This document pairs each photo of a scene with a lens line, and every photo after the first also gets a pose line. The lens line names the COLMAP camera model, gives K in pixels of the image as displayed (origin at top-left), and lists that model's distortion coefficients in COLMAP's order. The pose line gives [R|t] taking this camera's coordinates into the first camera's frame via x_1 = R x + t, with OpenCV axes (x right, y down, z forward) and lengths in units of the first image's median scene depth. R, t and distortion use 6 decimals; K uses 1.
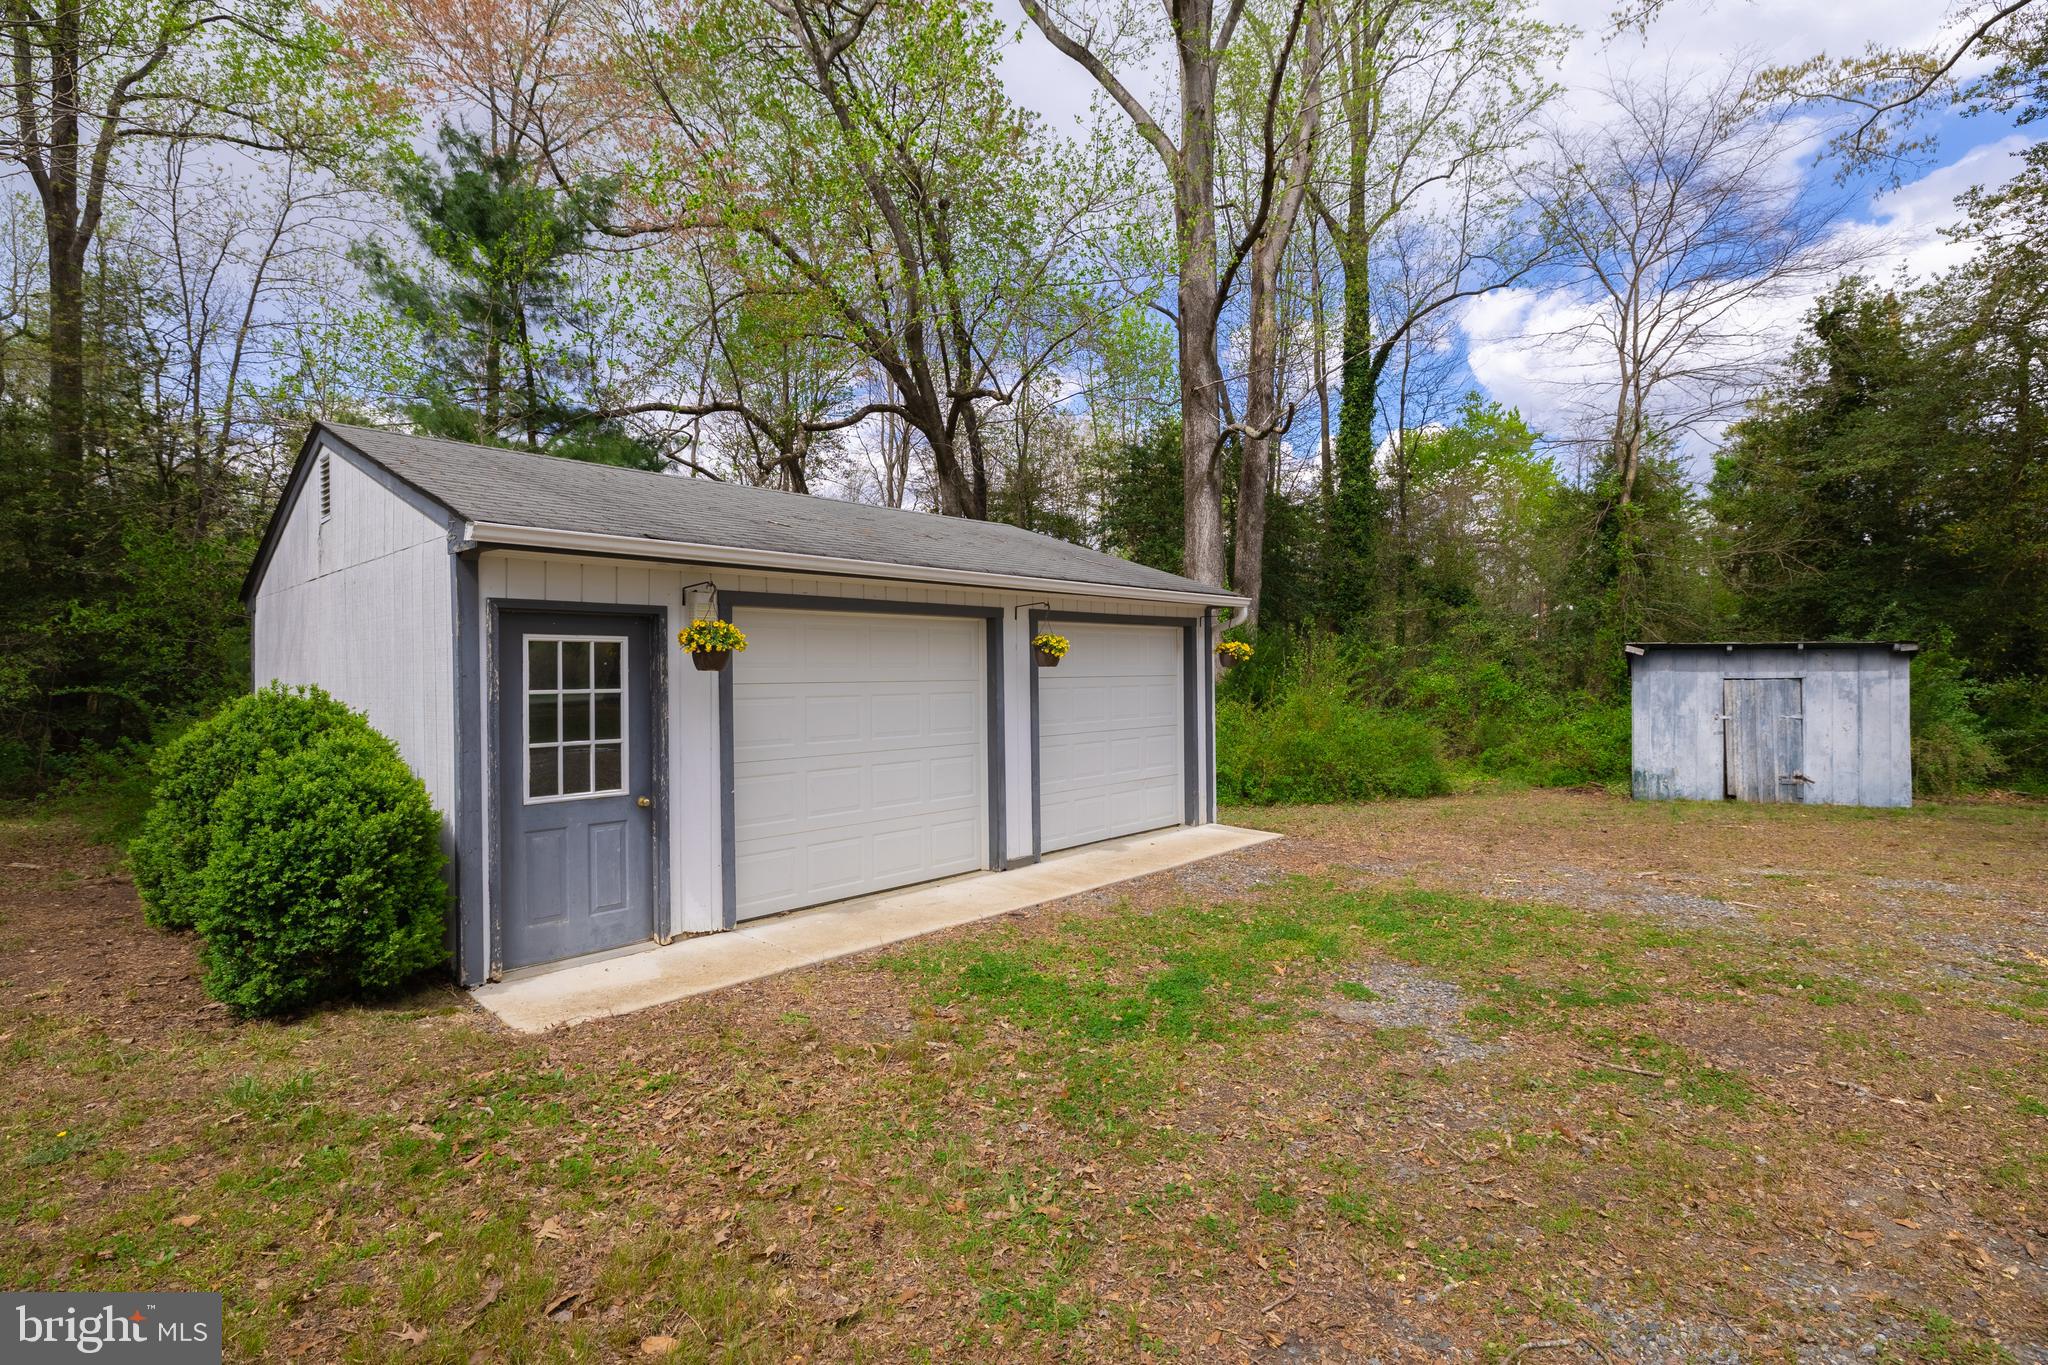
lens RADIAL K [[980.5, 0, 1027.8], [0, 980.5, 674.5], [0, 0, 1]] dist [-0.006154, 0.005043]
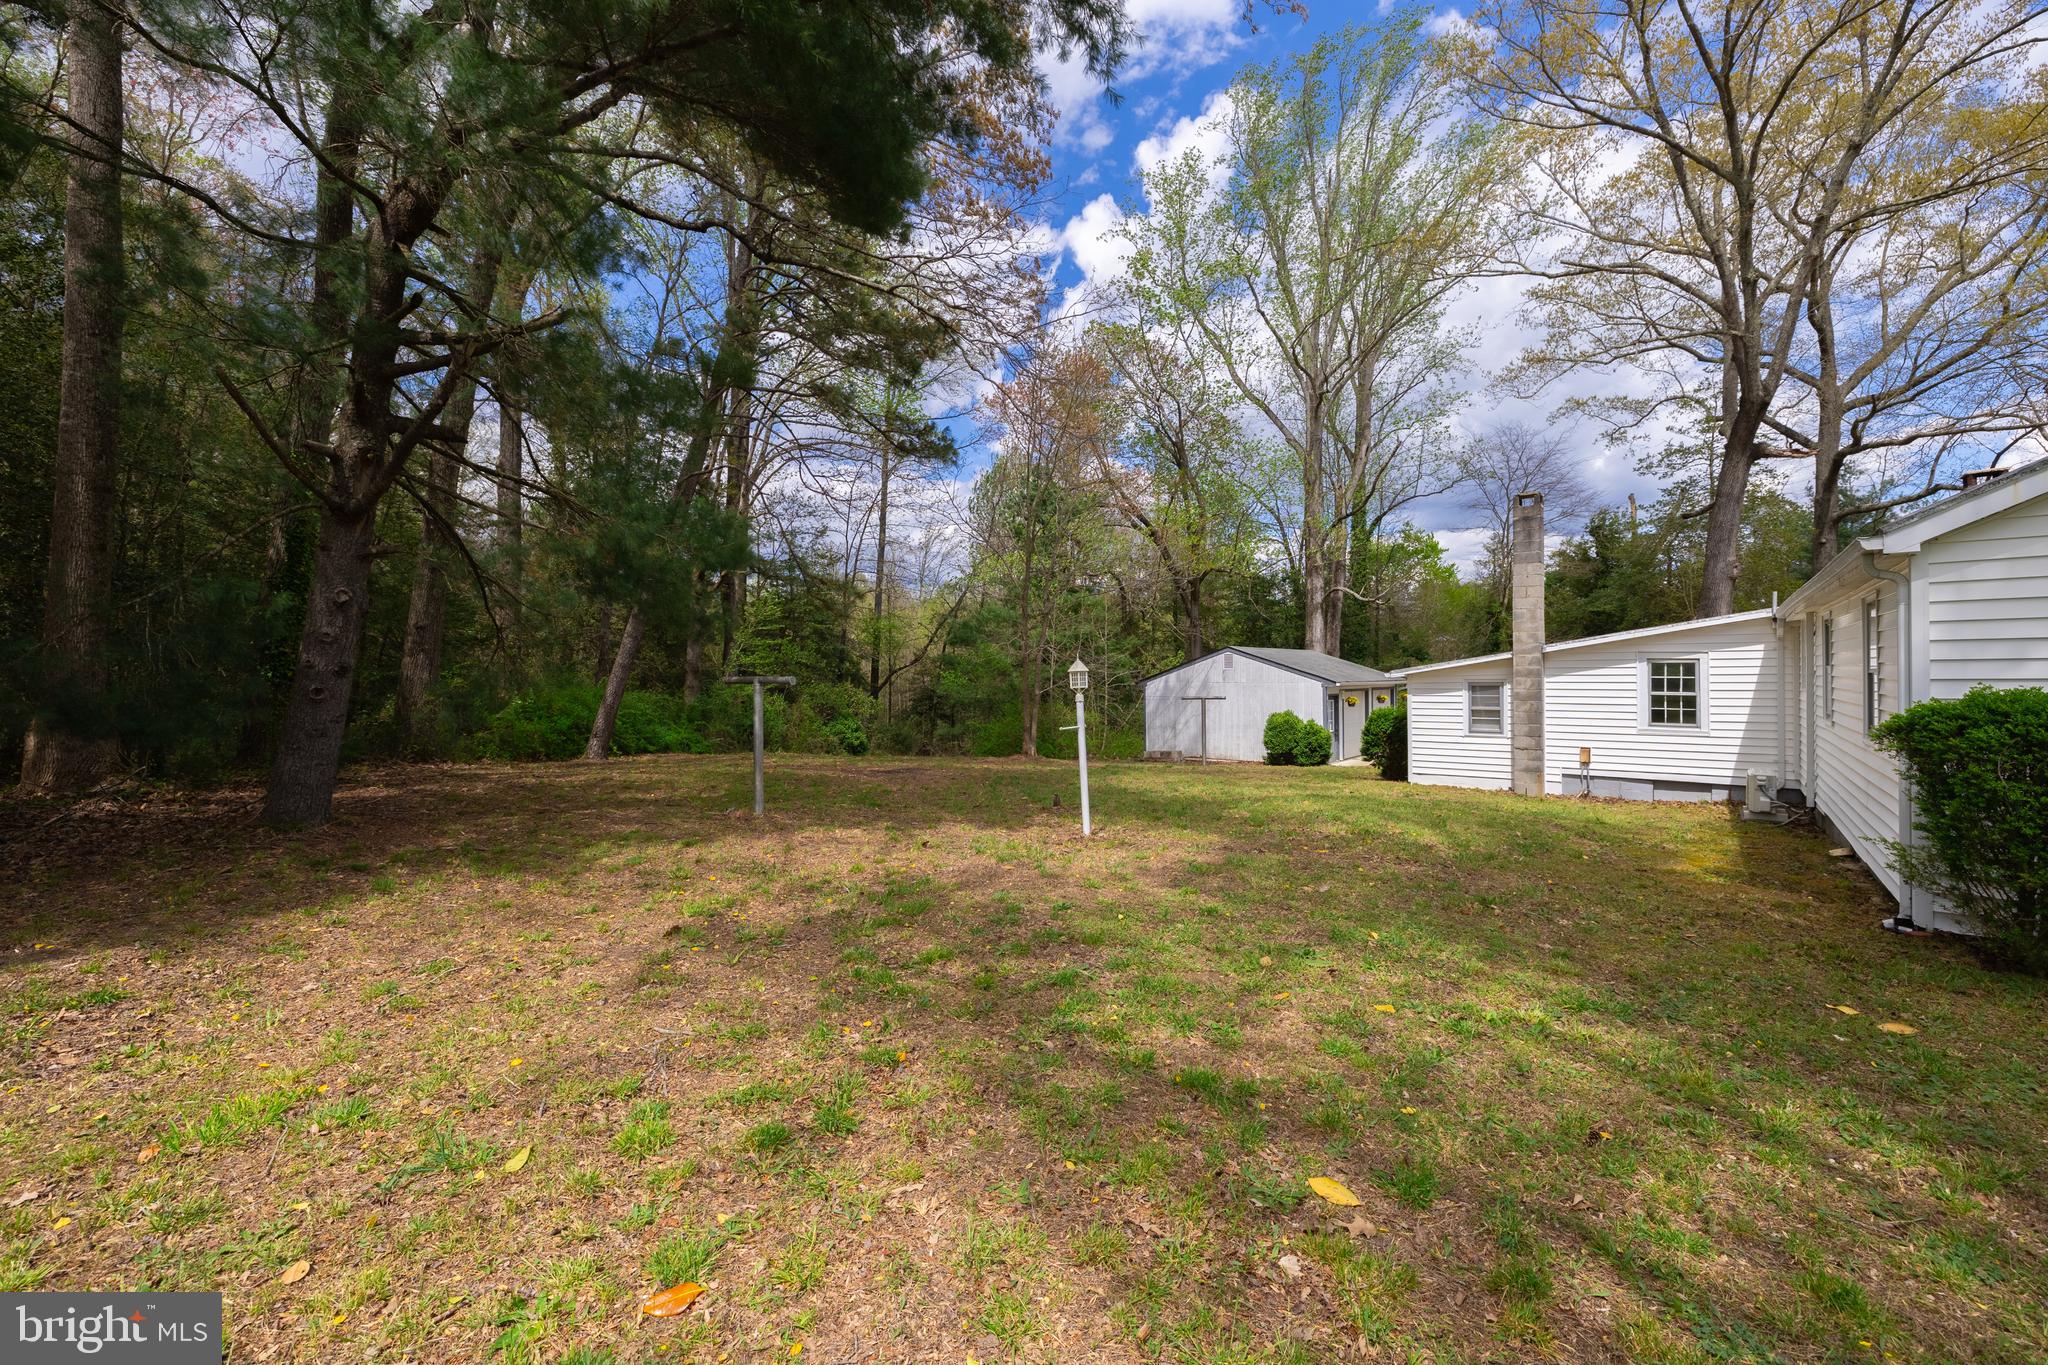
lens RADIAL K [[863.4, 0, 1021.6], [0, 863.4, 671.7], [0, 0, 1]] dist [0.008500, 0.000591]
pose [[0.997840, 0.005873, 0.065423, -0.936922], [-0.005698, 0.999980, -0.002853, -0.067249], [-0.065438, 0.002474, 0.997854, -1.364731]]
